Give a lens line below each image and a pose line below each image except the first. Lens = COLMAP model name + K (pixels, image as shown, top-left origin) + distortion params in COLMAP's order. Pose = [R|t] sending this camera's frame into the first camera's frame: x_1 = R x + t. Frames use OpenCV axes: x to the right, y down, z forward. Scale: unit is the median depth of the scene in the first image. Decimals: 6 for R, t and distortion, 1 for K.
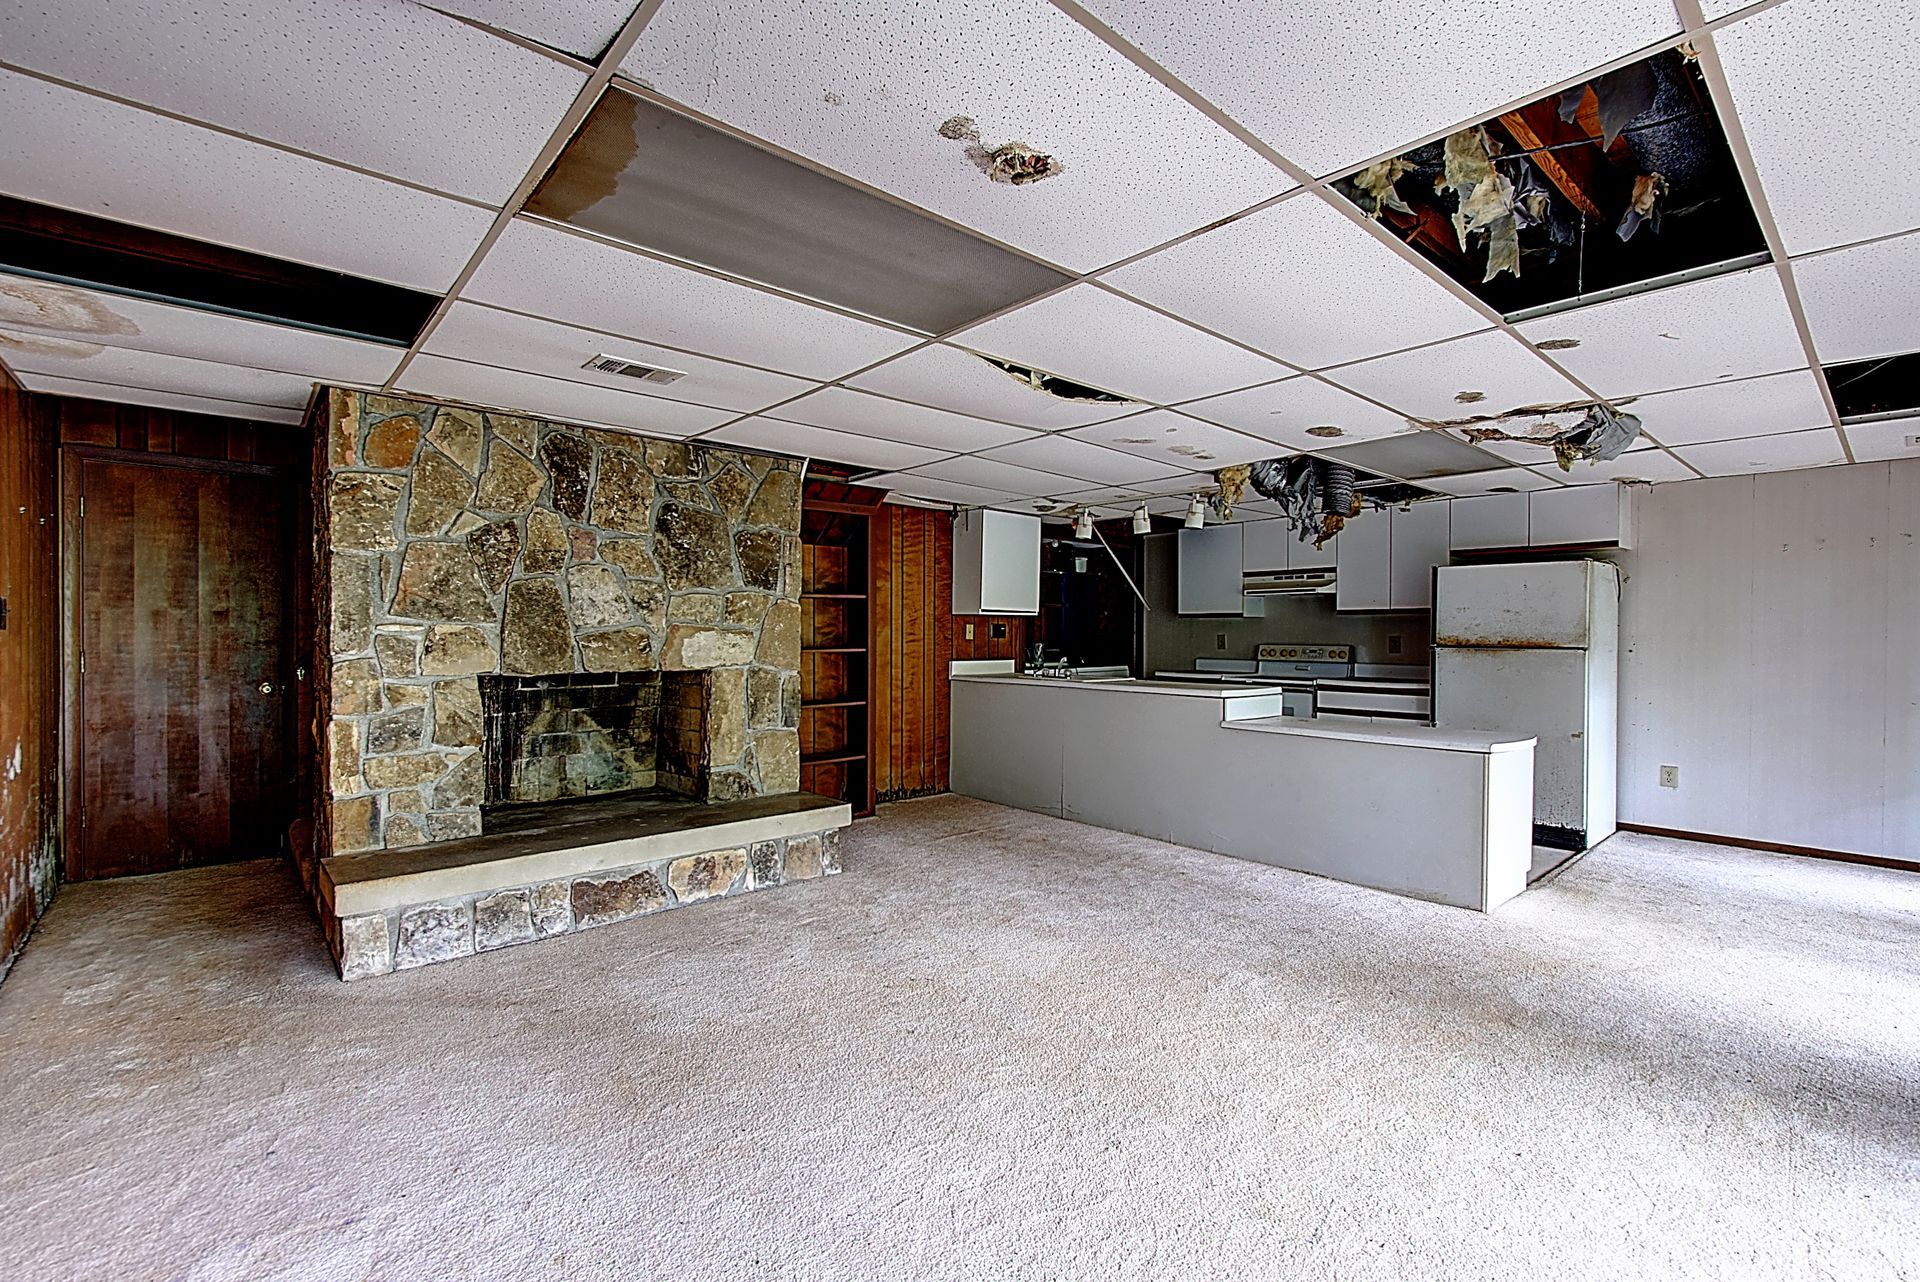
lens RADIAL K [[852.3, 0, 957.2], [0, 852.3, 639.5], [0, 0, 1]] dist [0.006110, -0.005218]
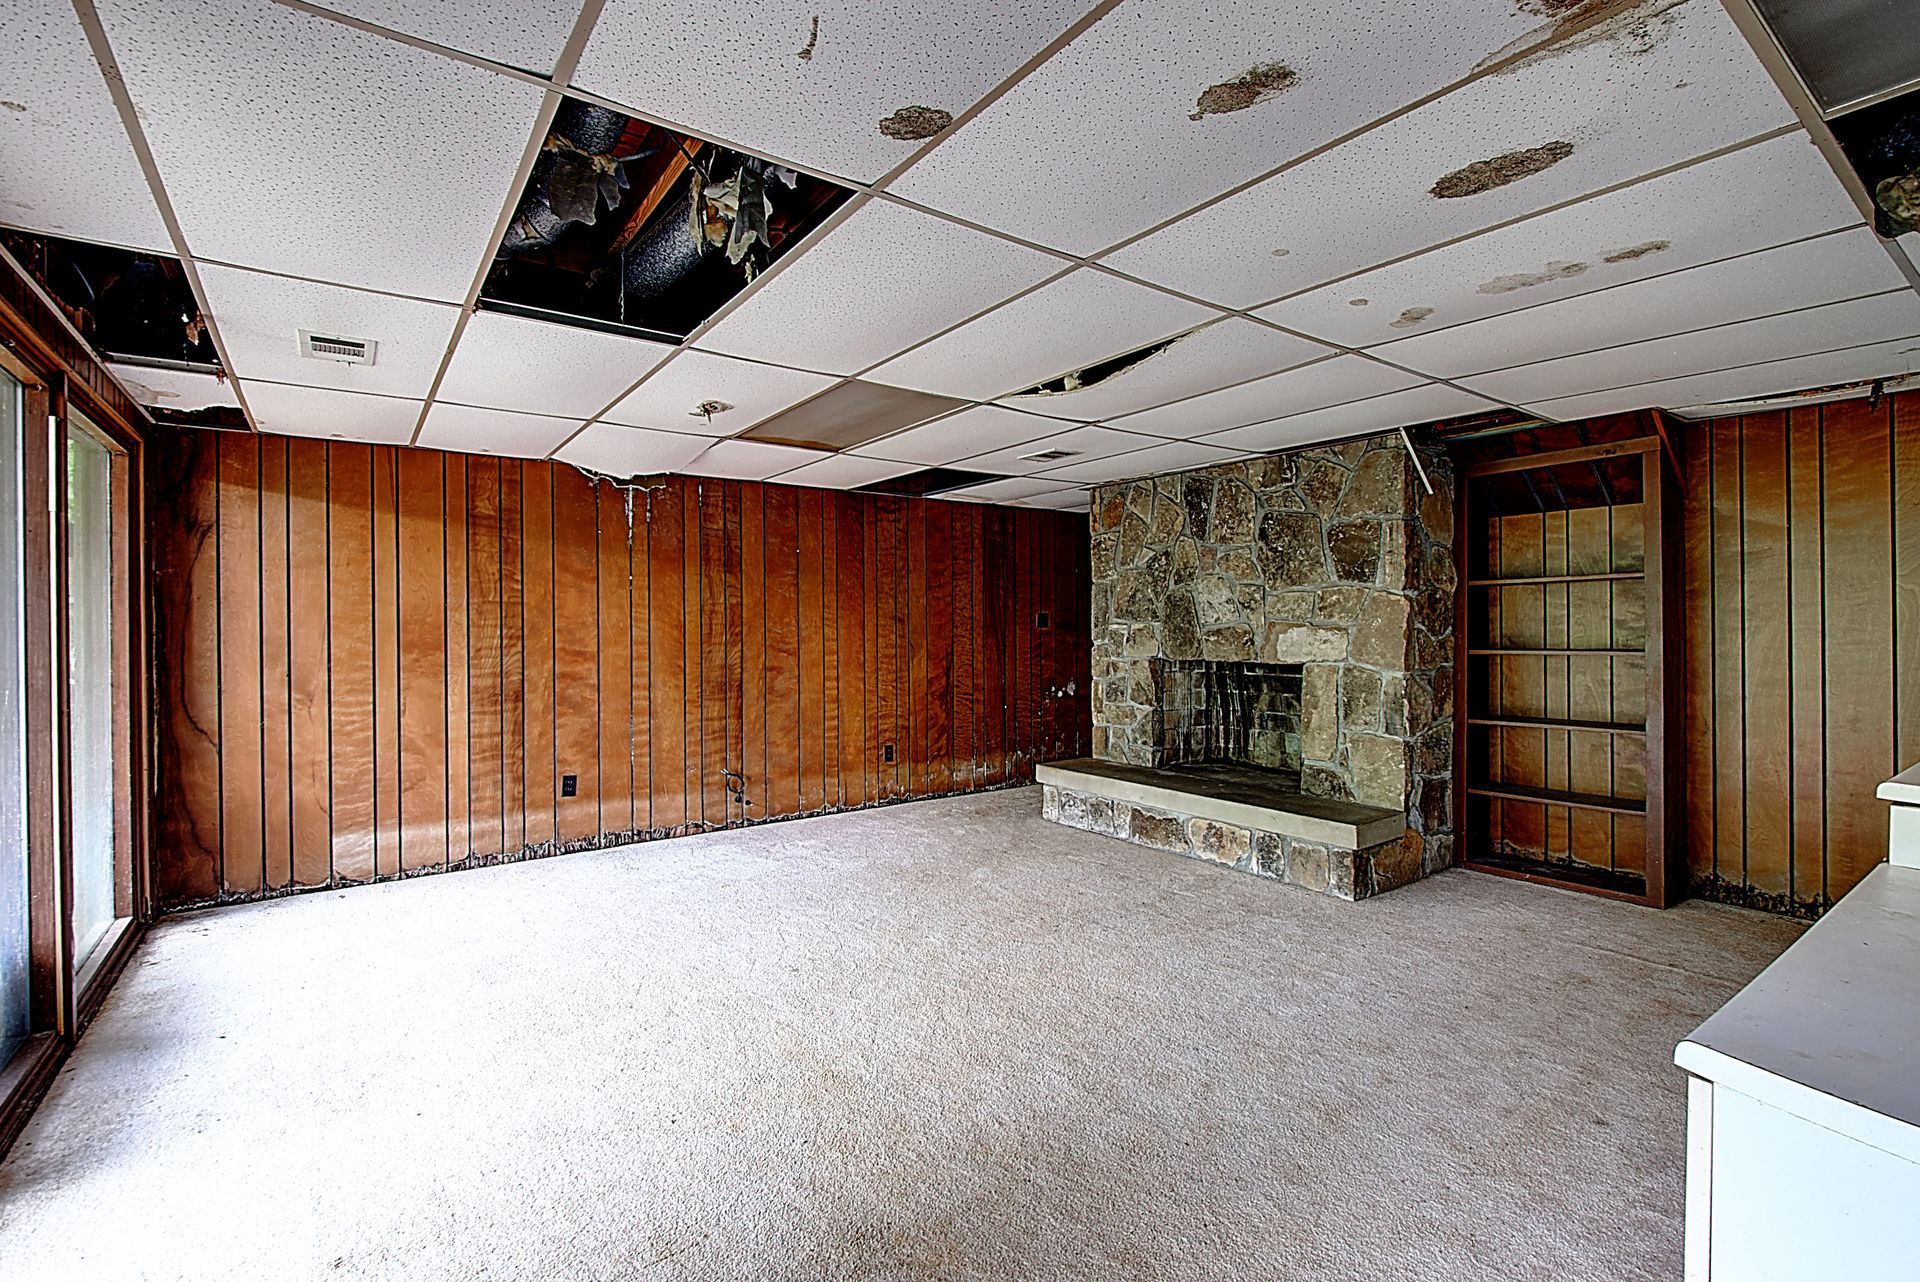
lens RADIAL K [[852.3, 0, 951.1], [0, 852.3, 626.8], [0, 0, 1]] dist [0.006110, -0.005218]
pose [[-0.097063, -0.001572, -0.995277, 0.805773], [-0.005293, 0.999985, -0.001063, -0.007477], [0.995264, 0.005165, -0.097070, 0.691909]]
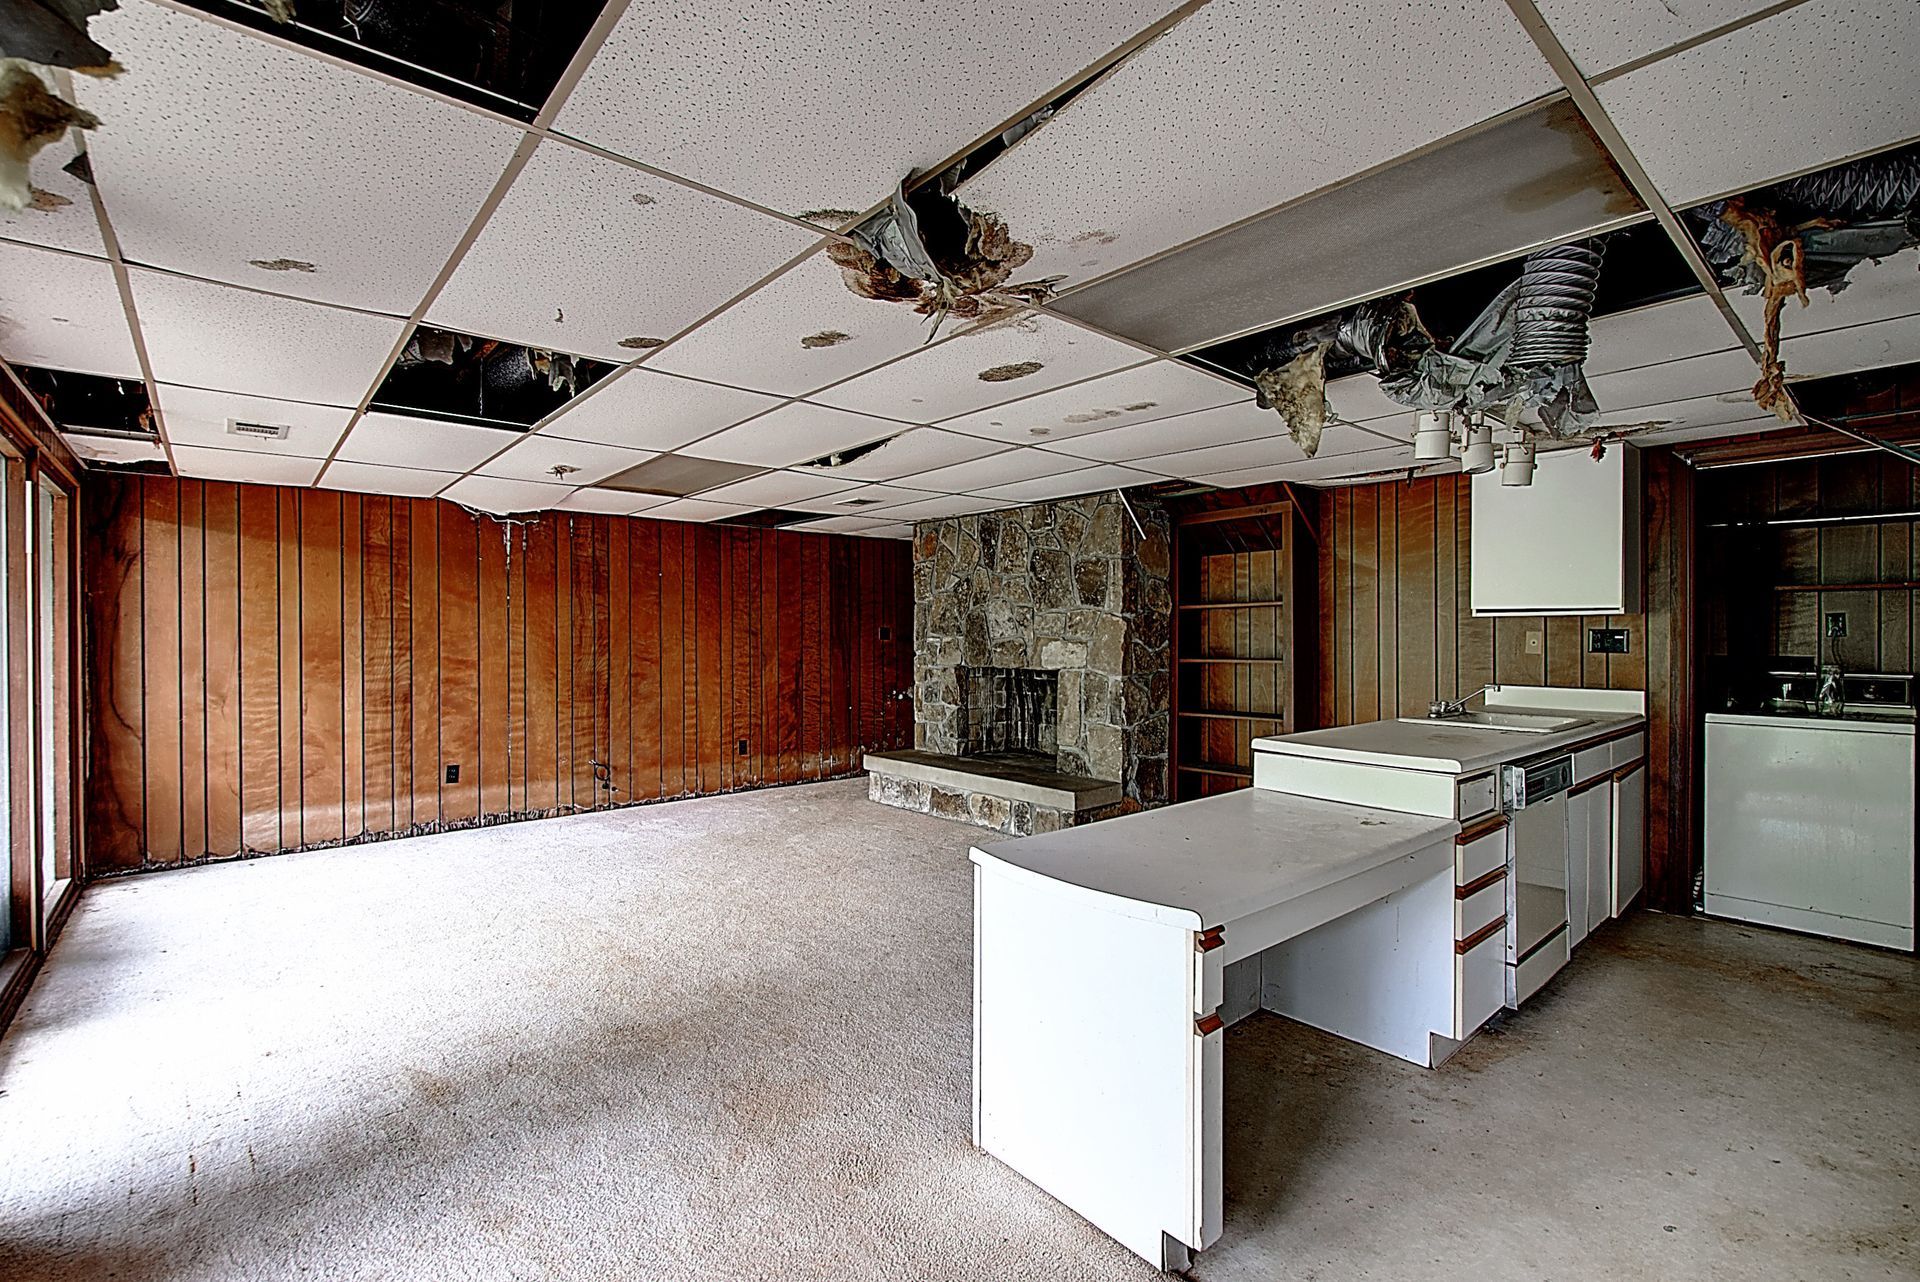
lens RADIAL K [[852.3, 0, 948.1], [0, 852.3, 635.8], [0, 0, 1]] dist [0.006110, -0.005218]
pose [[-0.014828, -0.001956, -0.999888, 1.052176], [-0.007596, 0.999969, -0.001843, -0.014787], [0.999861, 0.007568, -0.014842, 0.871764]]
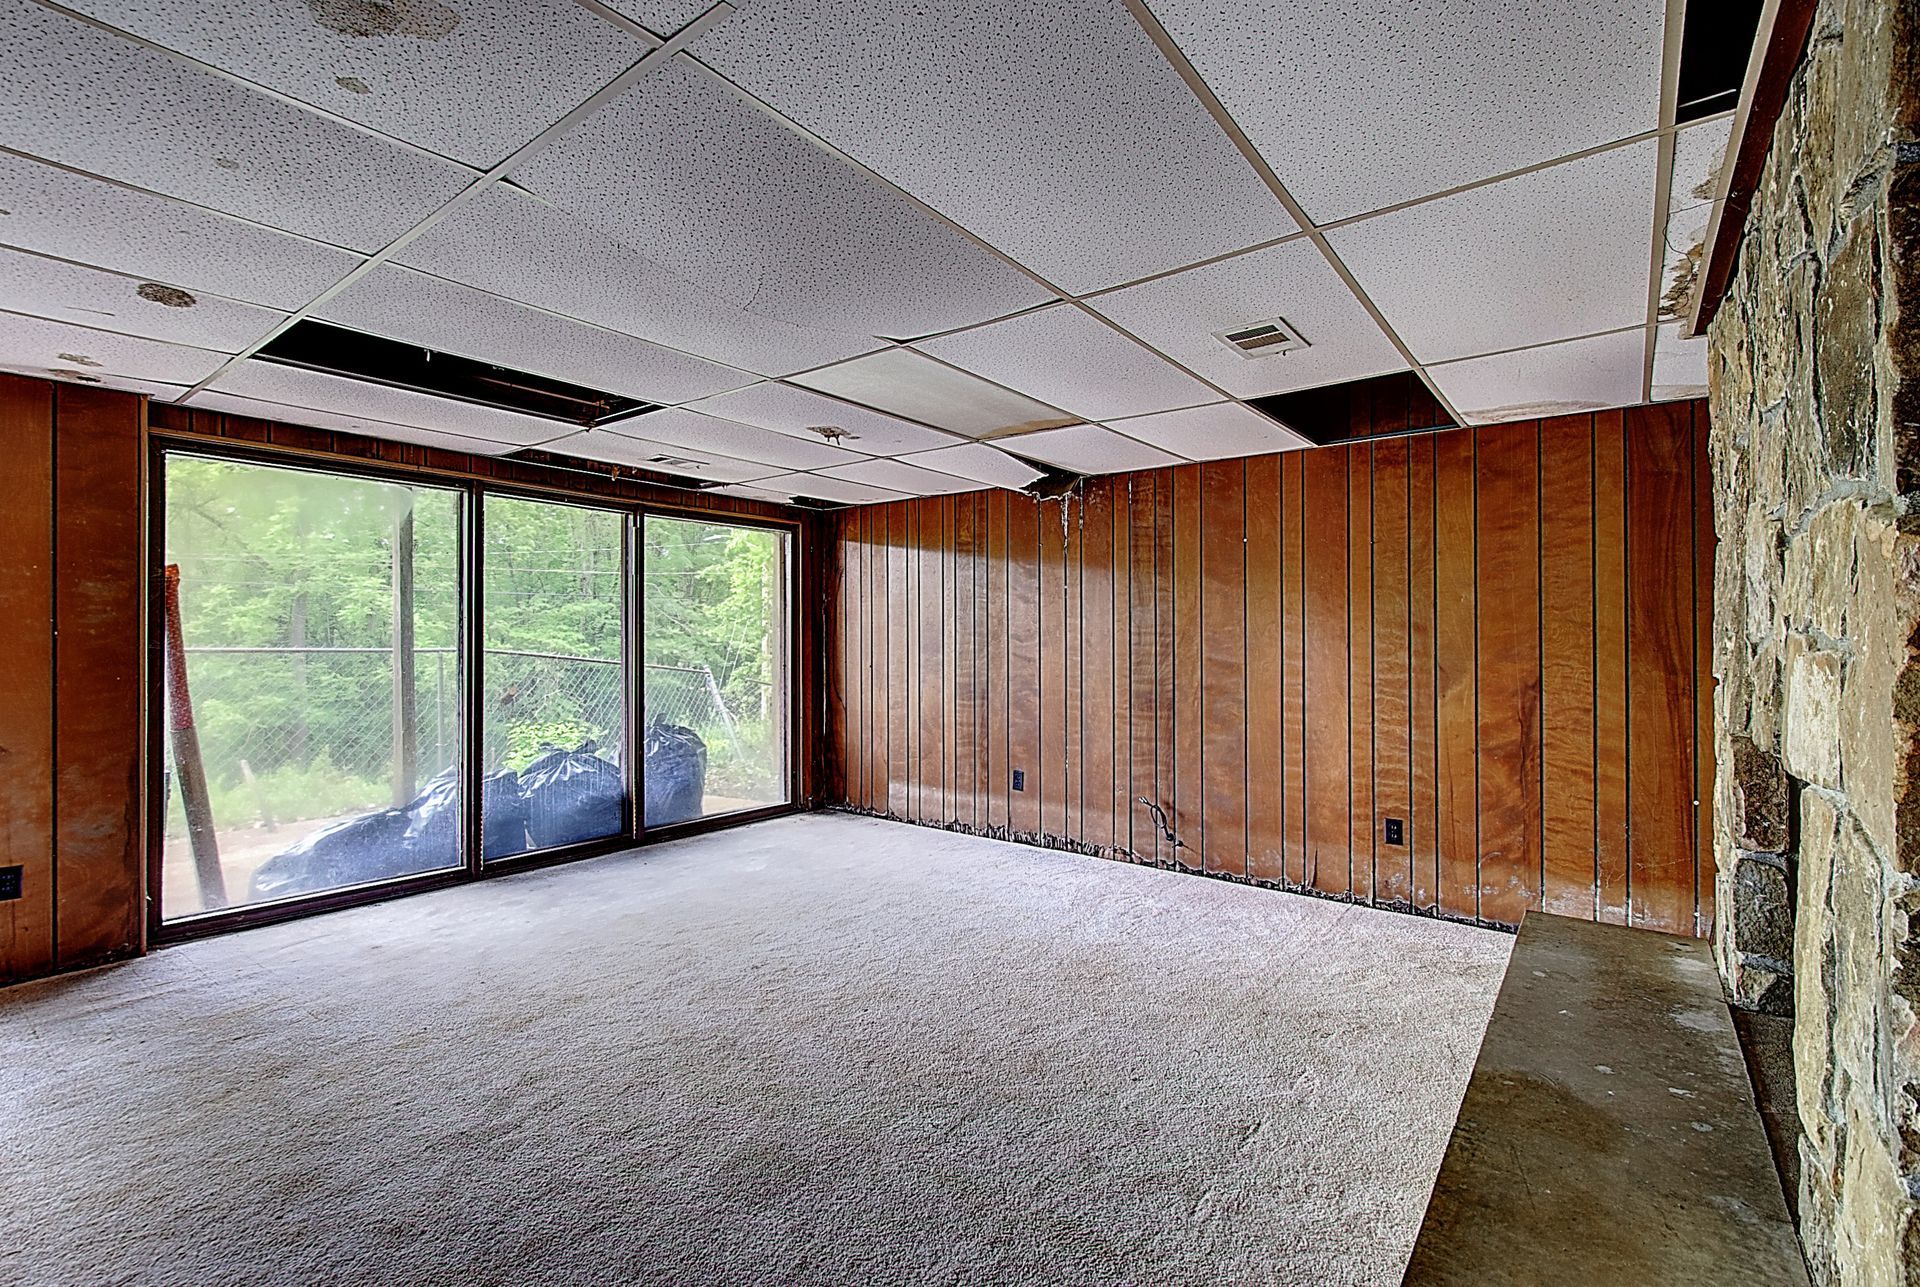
lens RADIAL K [[852.3, 0, 961.6], [0, 852.3, 632.2], [0, 0, 1]] dist [0.006110, -0.005218]
pose [[-0.980844, -0.008642, -0.194604, 0.057240], [-0.009888, 0.999936, 0.005434, -0.015675], [0.194545, 0.007255, -0.980867, 1.266288]]
